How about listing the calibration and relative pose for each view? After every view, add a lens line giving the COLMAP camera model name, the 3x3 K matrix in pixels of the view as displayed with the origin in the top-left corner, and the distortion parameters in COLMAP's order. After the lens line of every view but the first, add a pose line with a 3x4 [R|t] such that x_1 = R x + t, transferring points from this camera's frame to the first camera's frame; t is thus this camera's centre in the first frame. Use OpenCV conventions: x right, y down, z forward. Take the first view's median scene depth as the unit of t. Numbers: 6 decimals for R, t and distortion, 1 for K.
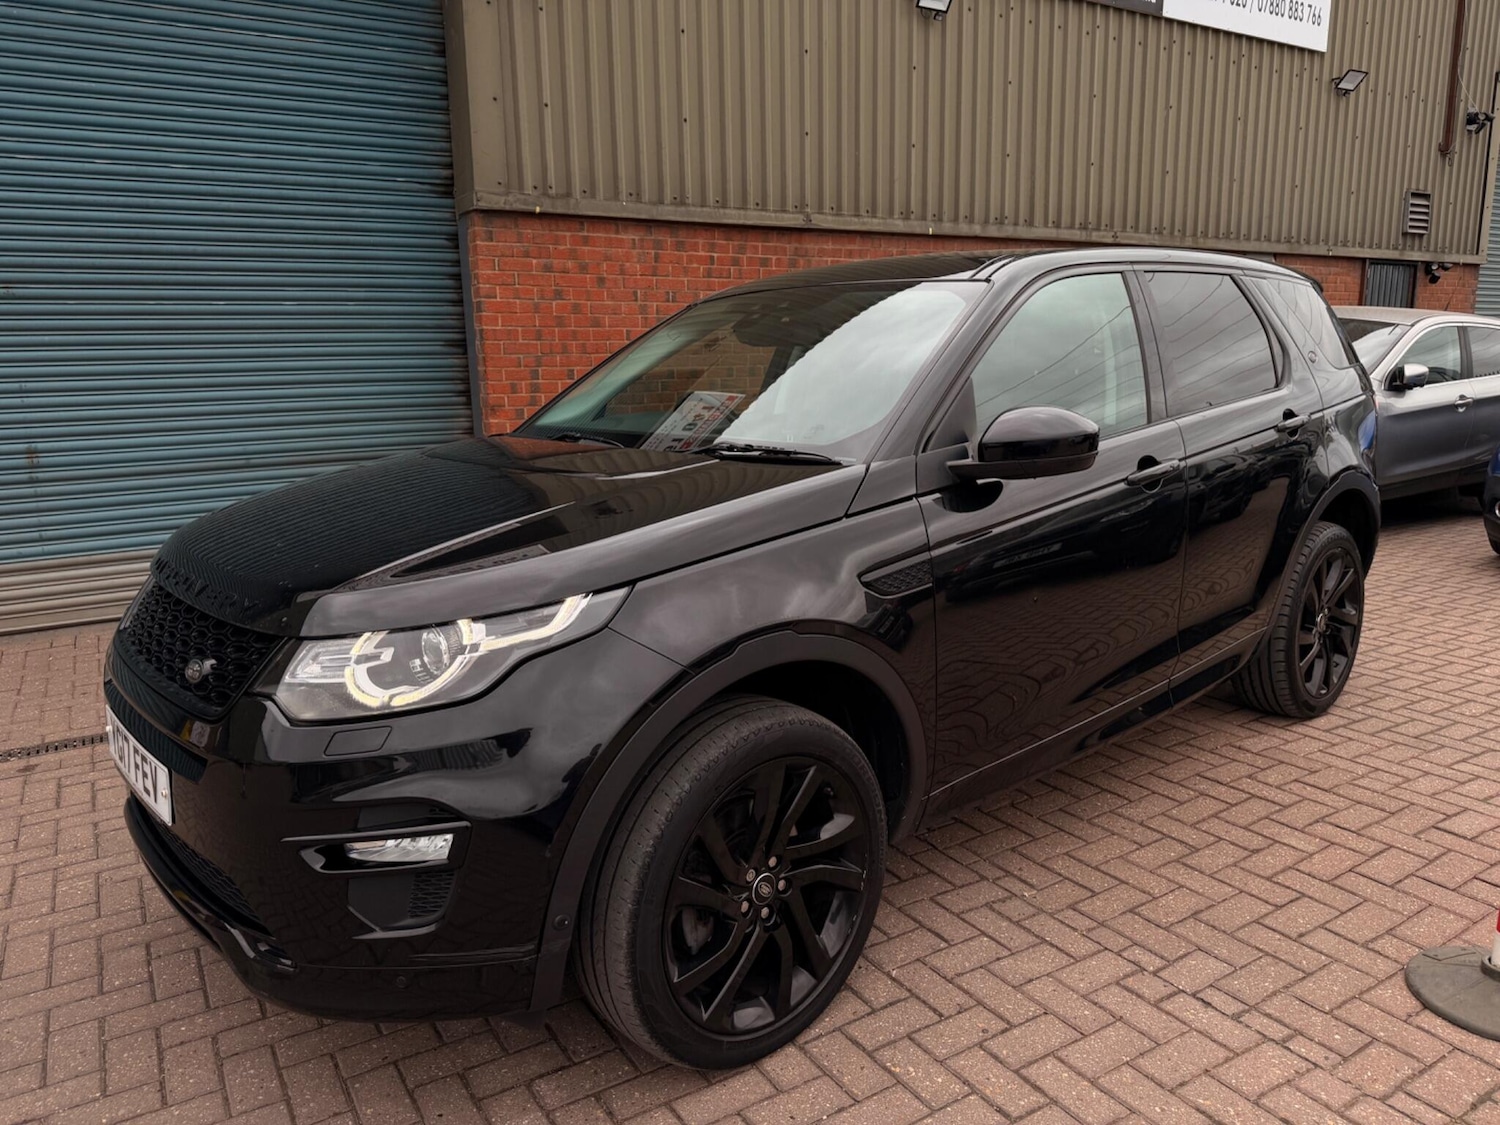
lens RADIAL K [[1070.2, 0, 750.0], [0, 1070.2, 562.5], [0, 0, 1]] dist [0.037655, -0.049563]
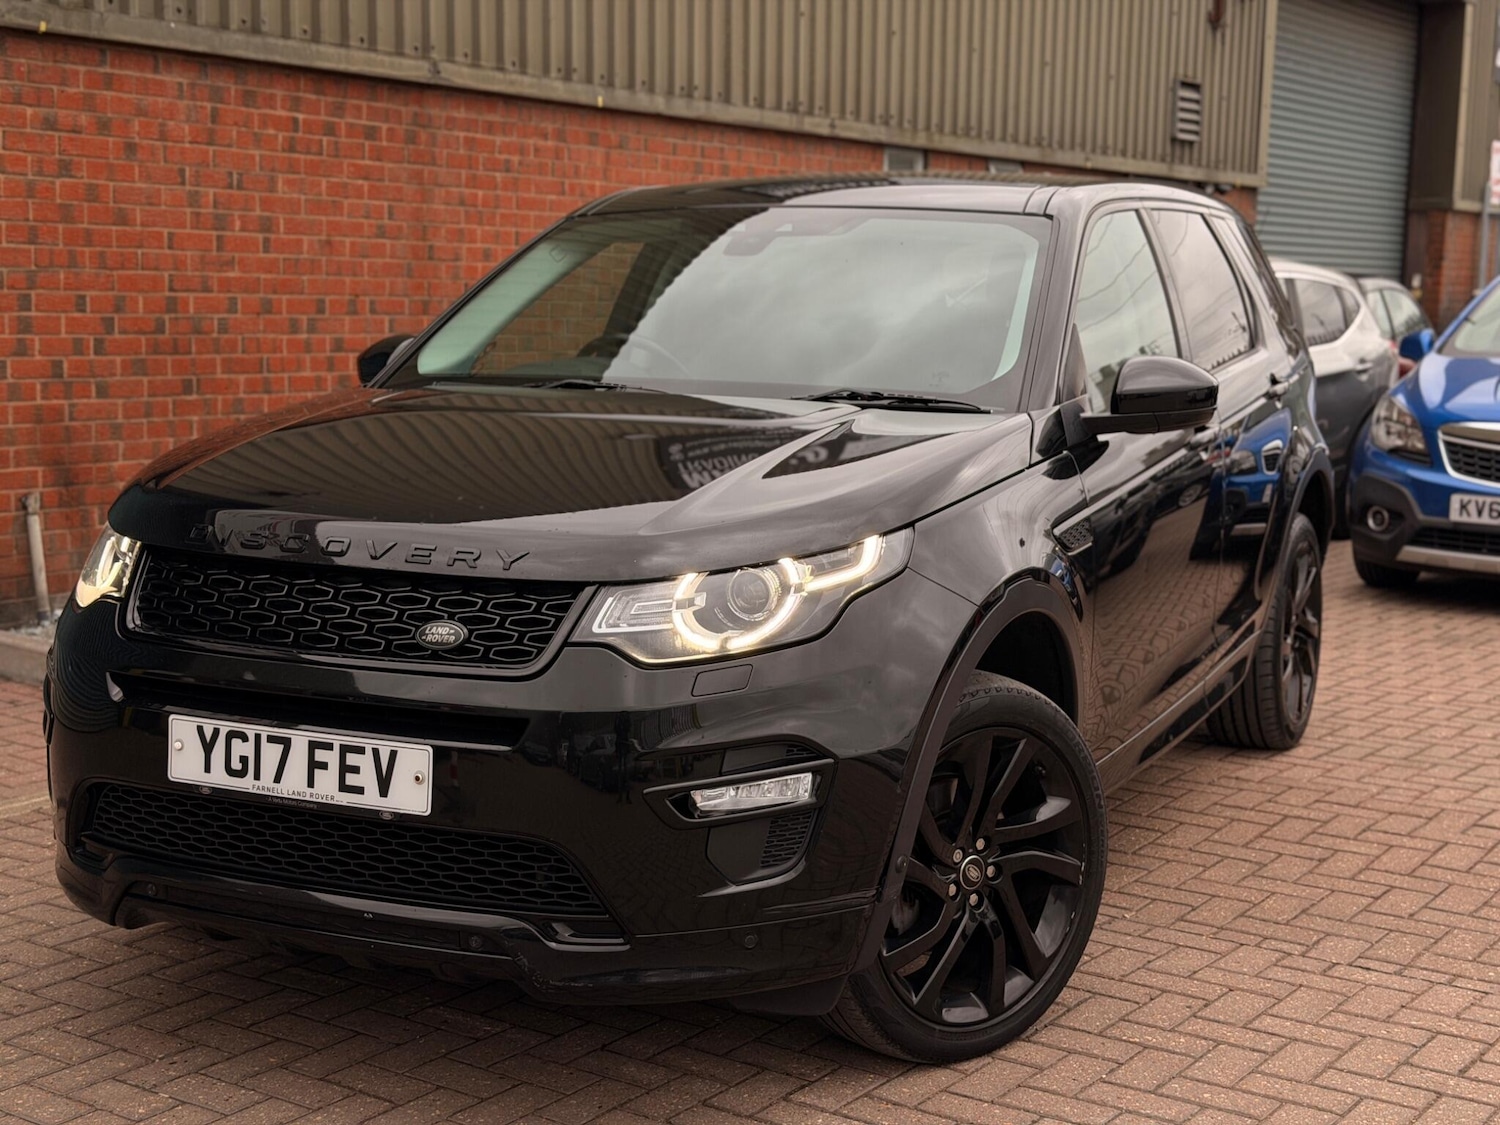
lens RADIAL K [[2096.9, 0, 750.7], [0, 2096.9, 573.9], [0, 0, 1]] dist [0.219652, -0.560224]
pose [[0.919836, -0.020307, 0.391777, -0.501751], [0.043551, 0.997772, -0.050534, 0.077834], [-0.389878, 0.063545, 0.918671, -0.344491]]
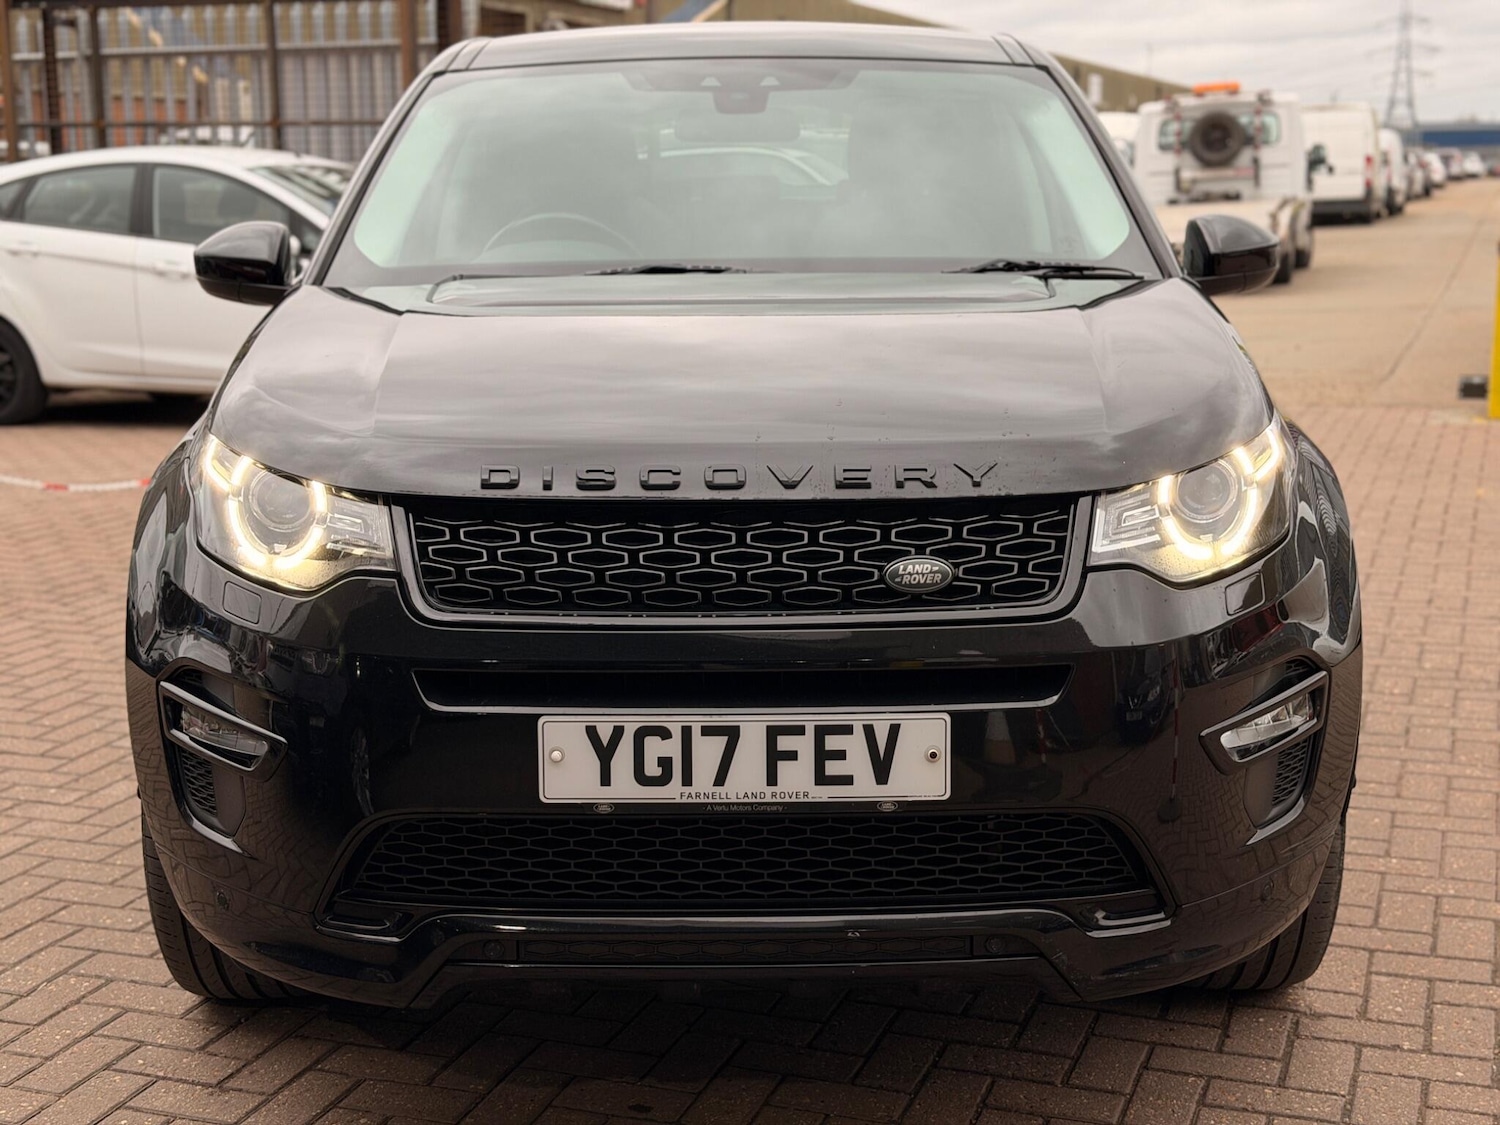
lens RADIAL K [[2101.7, 0, 761.4], [0, 2101.7, 564.2], [0, 0, 1]] dist [0.190334, -0.418863]
pose [[0.660939, -0.119101, 0.740928, -0.836870], [0.142002, 0.989337, 0.032361, 0.018594], [-0.736882, 0.083825, 0.670805, 0.088930]]
